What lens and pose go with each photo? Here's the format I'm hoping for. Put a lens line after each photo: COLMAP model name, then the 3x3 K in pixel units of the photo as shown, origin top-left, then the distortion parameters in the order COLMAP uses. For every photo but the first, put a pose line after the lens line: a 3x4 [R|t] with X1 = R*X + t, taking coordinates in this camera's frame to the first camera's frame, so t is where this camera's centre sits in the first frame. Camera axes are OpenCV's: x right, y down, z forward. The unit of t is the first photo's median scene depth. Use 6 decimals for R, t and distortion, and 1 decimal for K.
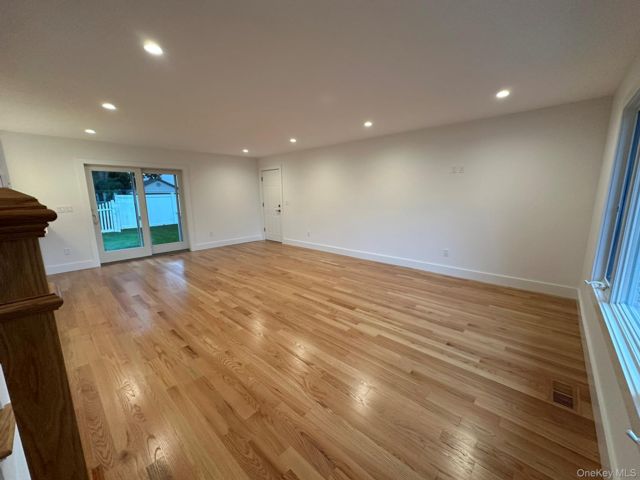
lens RADIAL K [[255.5, 0, 321.7], [0, 255.5, 239.5], [0, 0, 1]] dist [-0.006585, 0.000826]
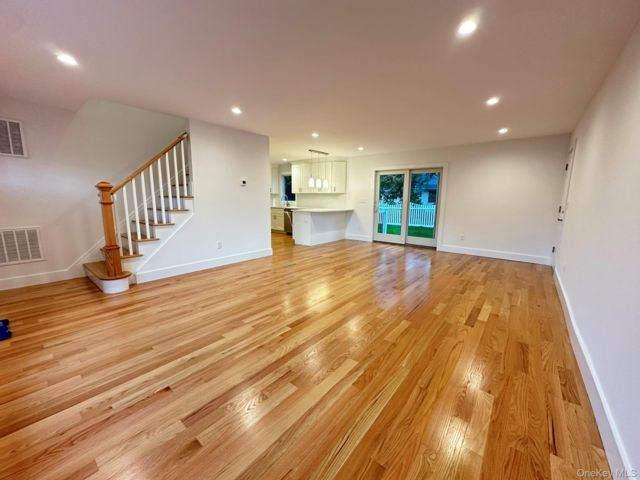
lens RADIAL K [[255.5, 0, 319.4], [0, 255.5, 238.5], [0, 0, 1]] dist [-0.006585, 0.000826]
pose [[0.051365, 0.167959, -0.984455, 0.668400], [-0.188671, 0.969637, 0.155587, -0.103682], [0.980696, 0.177746, 0.081494, 0.751822]]
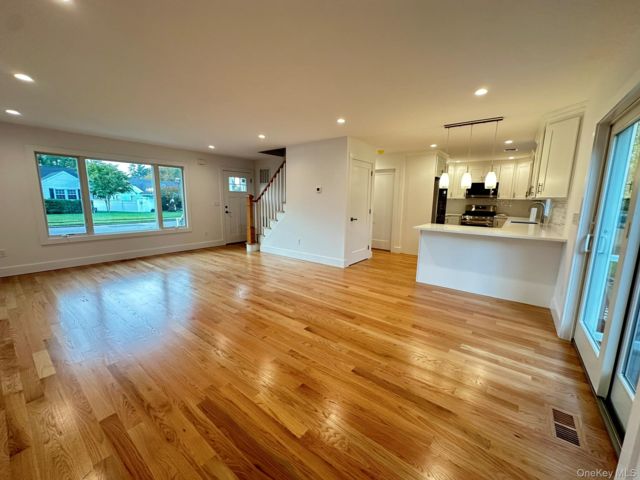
lens RADIAL K [[255.5, 0, 322.1], [0, 255.5, 238.1], [0, 0, 1]] dist [-0.006585, 0.000826]
pose [[-0.996306, 0.008578, -0.085450, -0.469636], [-0.019885, 0.944917, 0.326705, -0.291516], [0.083545, 0.327197, -0.941256, 1.727650]]
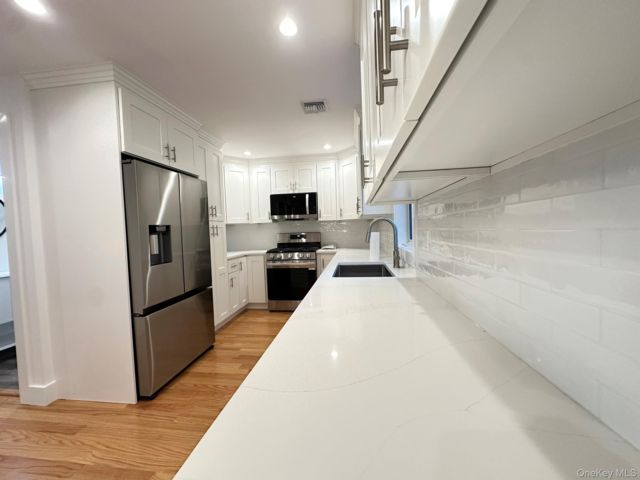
lens RADIAL K [[255.5, 0, 319.5], [0, 255.5, 240.2], [0, 0, 1]] dist [-0.006585, 0.000826]
pose [[-0.821218, 0.066415, -0.566736, -0.854452], [-0.054907, 0.979397, 0.194337, -0.204843], [0.567967, 0.190711, -0.800652, 1.327517]]
